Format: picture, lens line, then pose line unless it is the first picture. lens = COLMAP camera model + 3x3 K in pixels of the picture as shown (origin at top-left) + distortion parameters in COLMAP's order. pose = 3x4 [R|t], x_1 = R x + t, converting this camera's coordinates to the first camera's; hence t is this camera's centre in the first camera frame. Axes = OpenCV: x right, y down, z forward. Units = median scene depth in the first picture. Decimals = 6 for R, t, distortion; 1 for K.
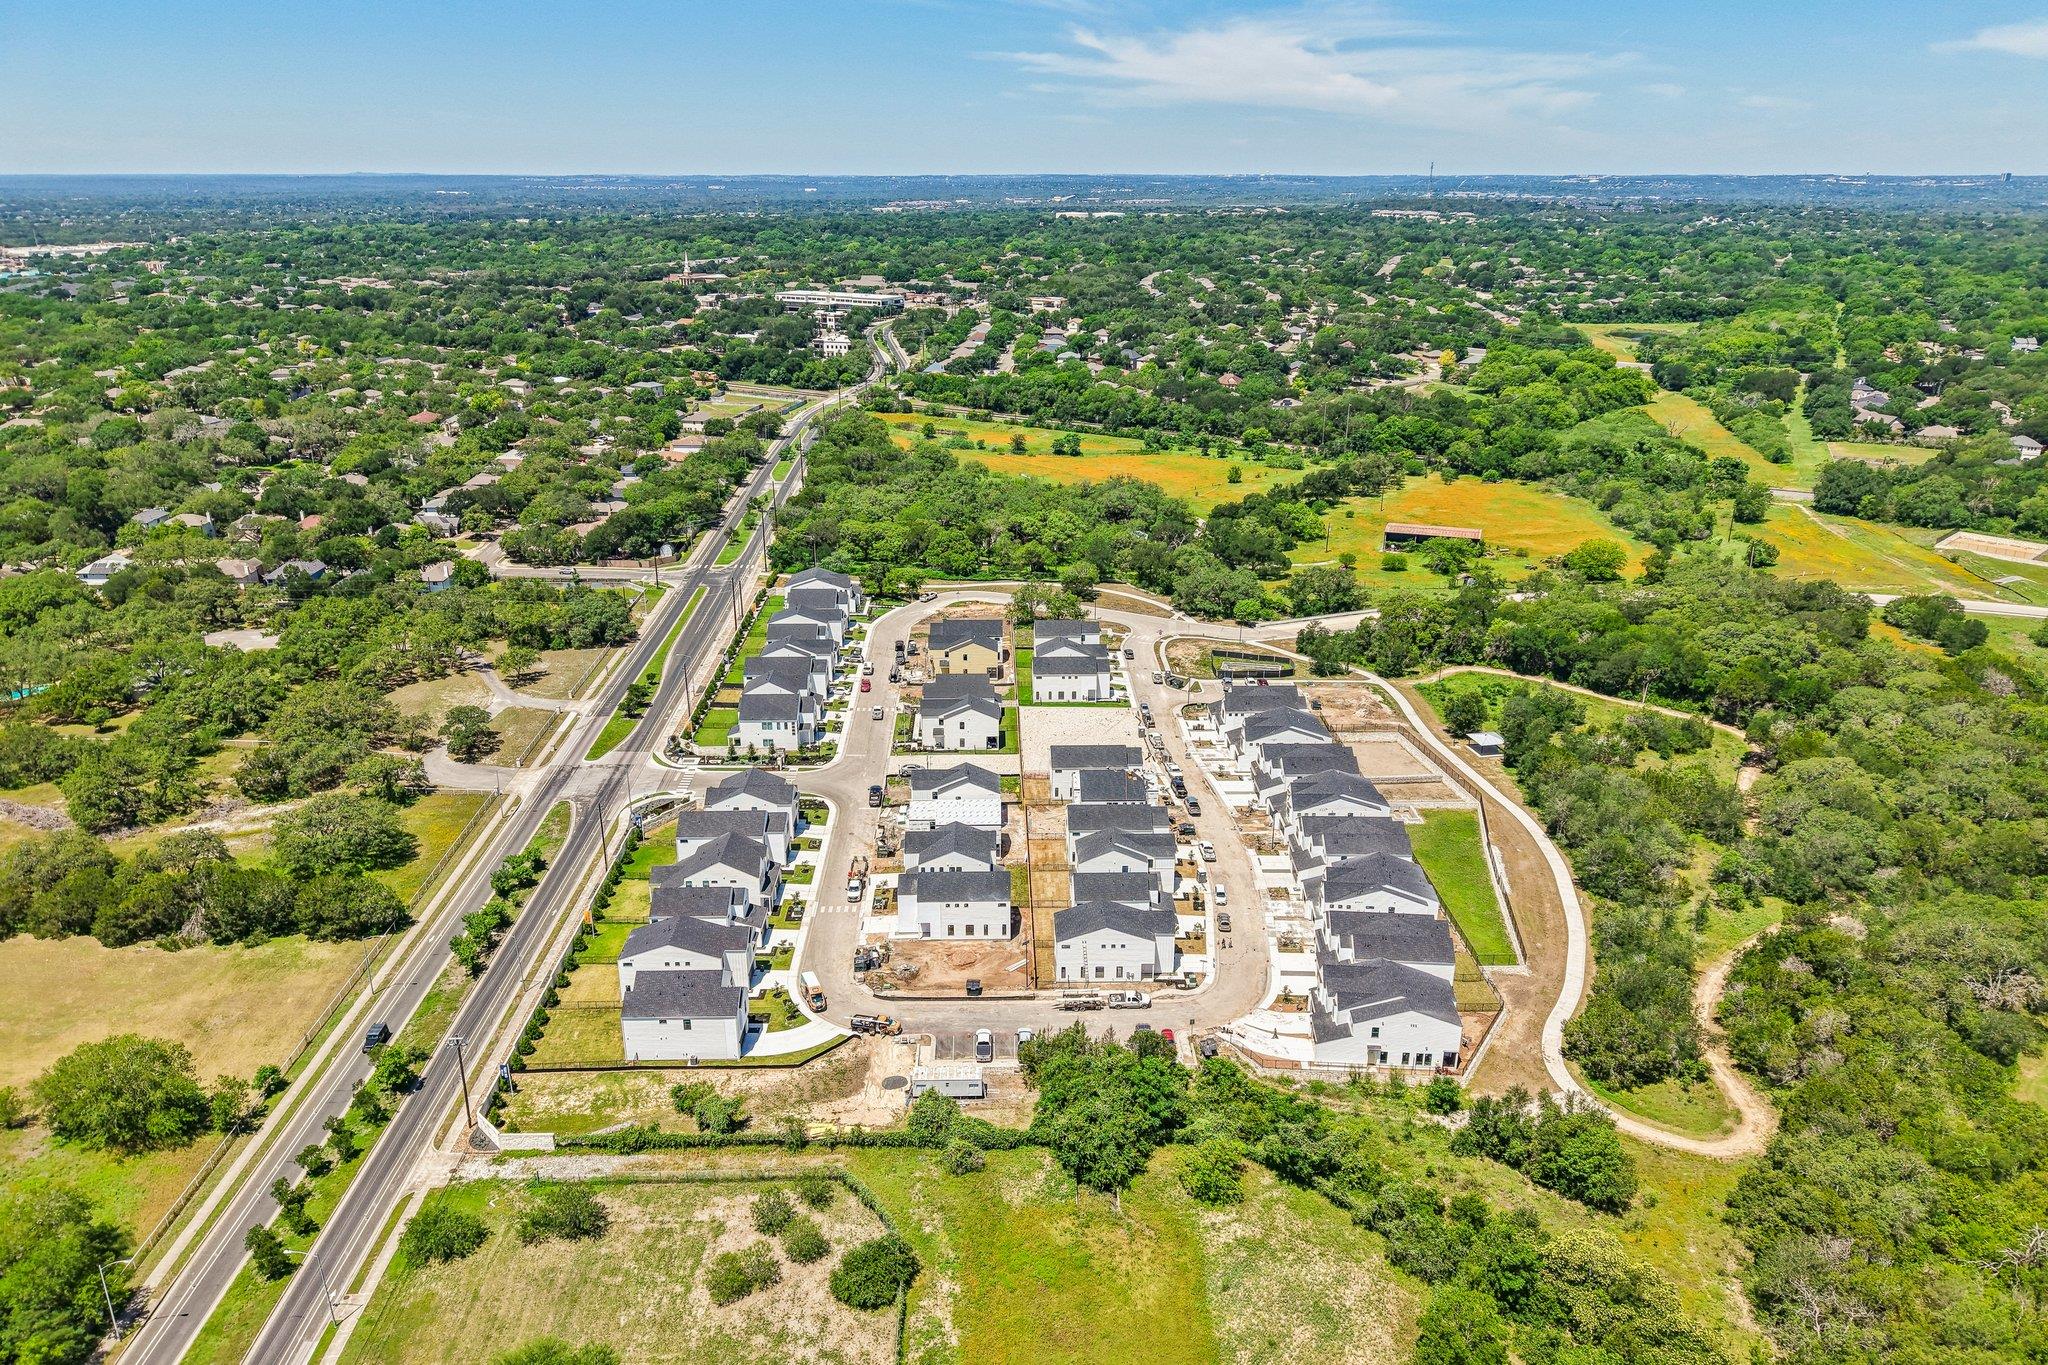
lens RADIAL K [[1371.4, 0, 1024.0], [0, 1371.4, 682.5], [0, 0, 1]] dist [0.066507, -0.055462]
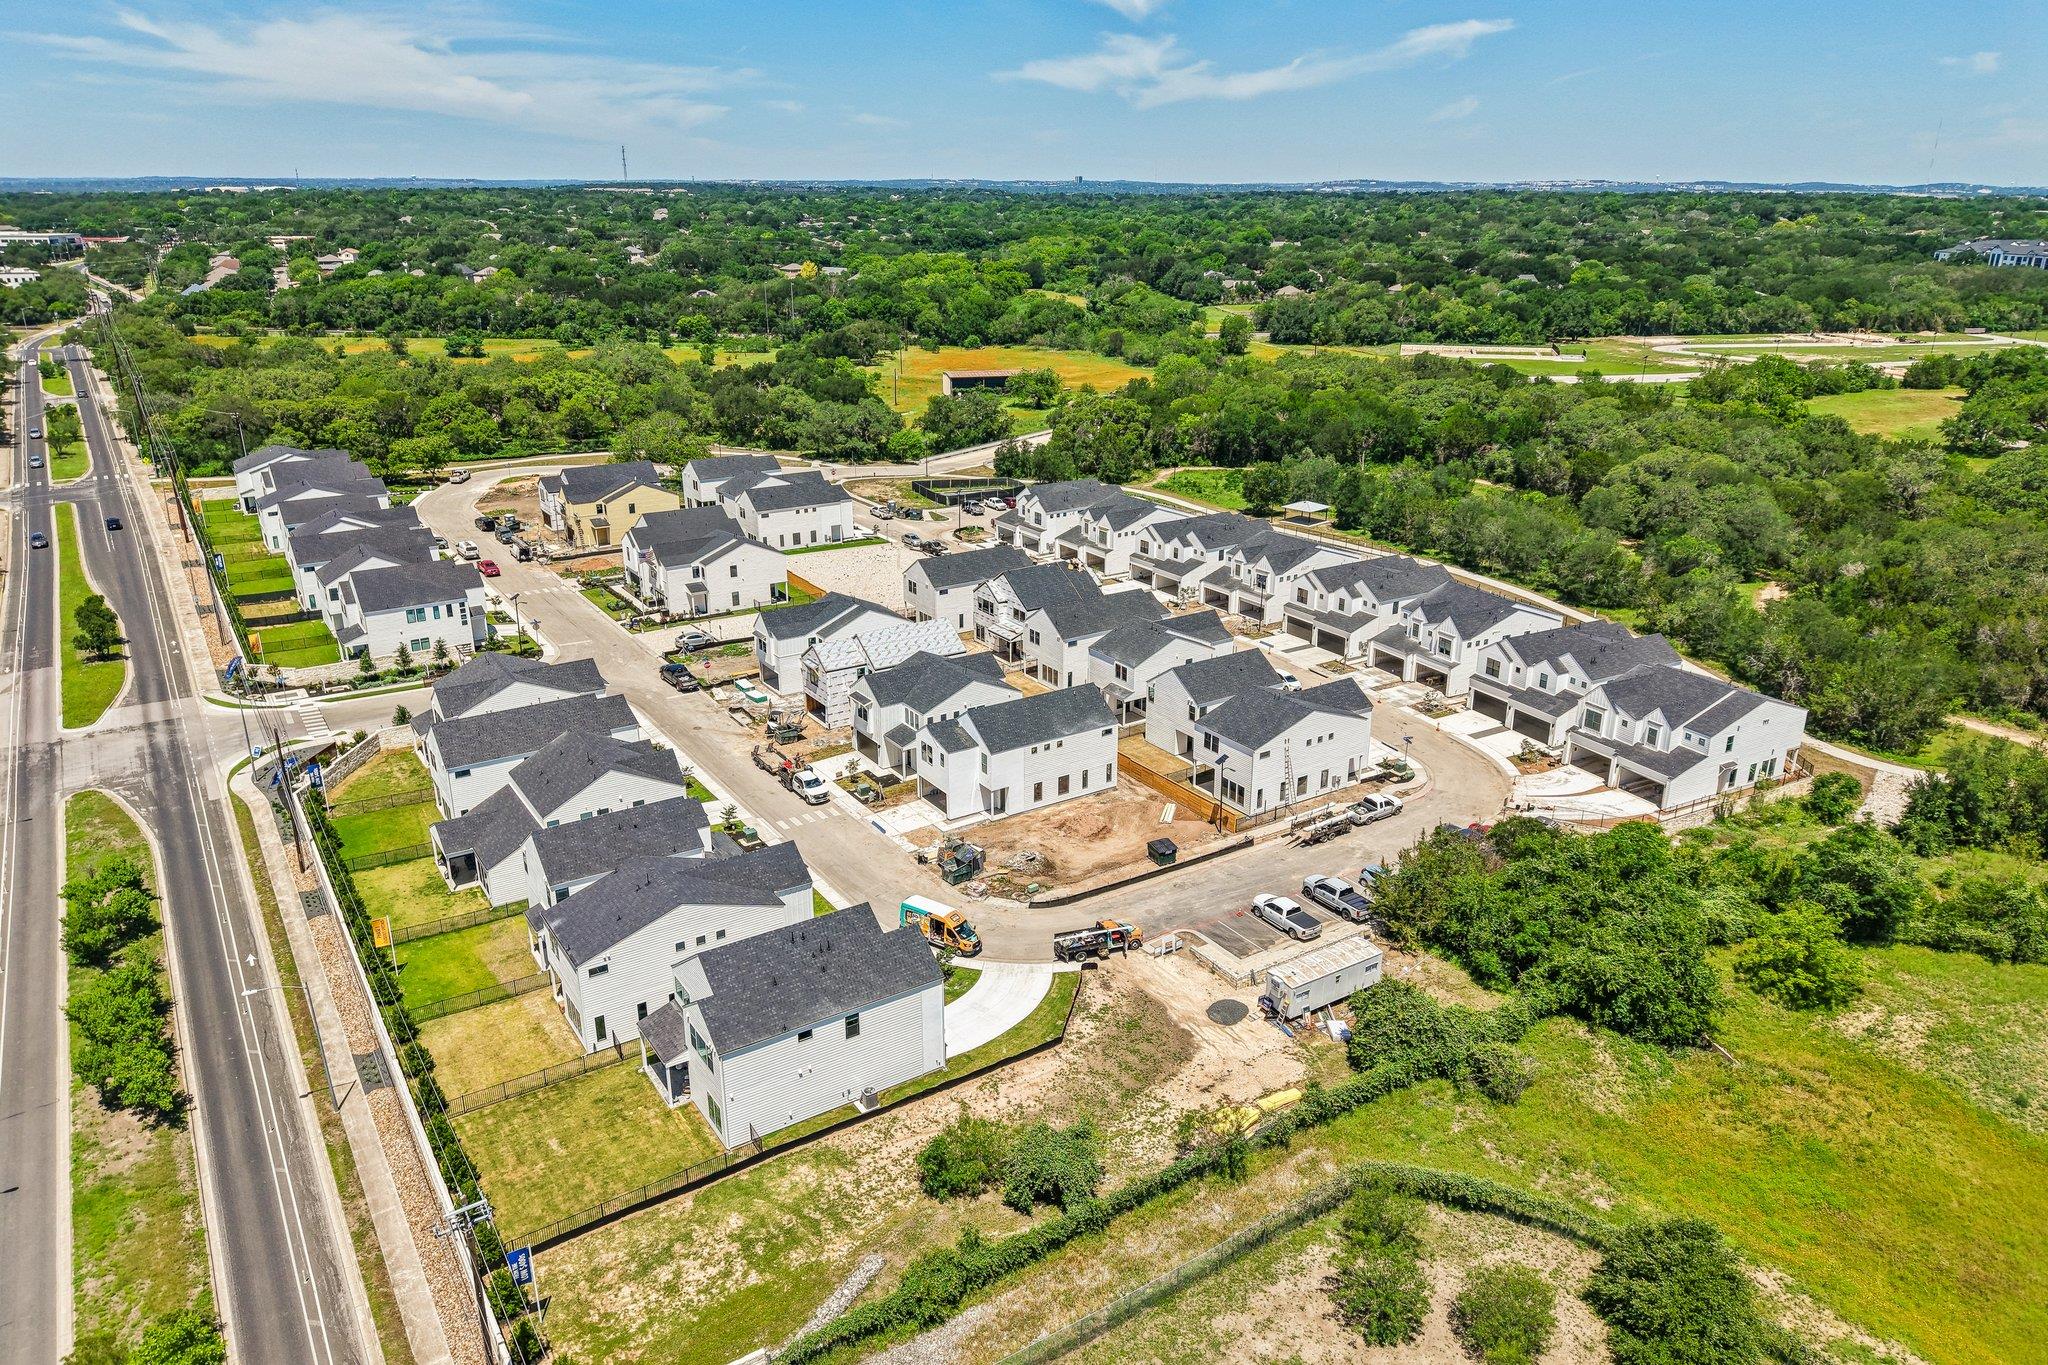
lens RADIAL K [[1371.4, 0, 1024.0], [0, 1371.4, 682.5], [0, 0, 1]] dist [0.066507, -0.055462]
pose [[0.843909, -0.179926, 0.505415, -0.343182], [0.184491, 0.981957, 0.041523, 0.104131], [-0.503766, 0.058203, 0.861877, 0.469453]]
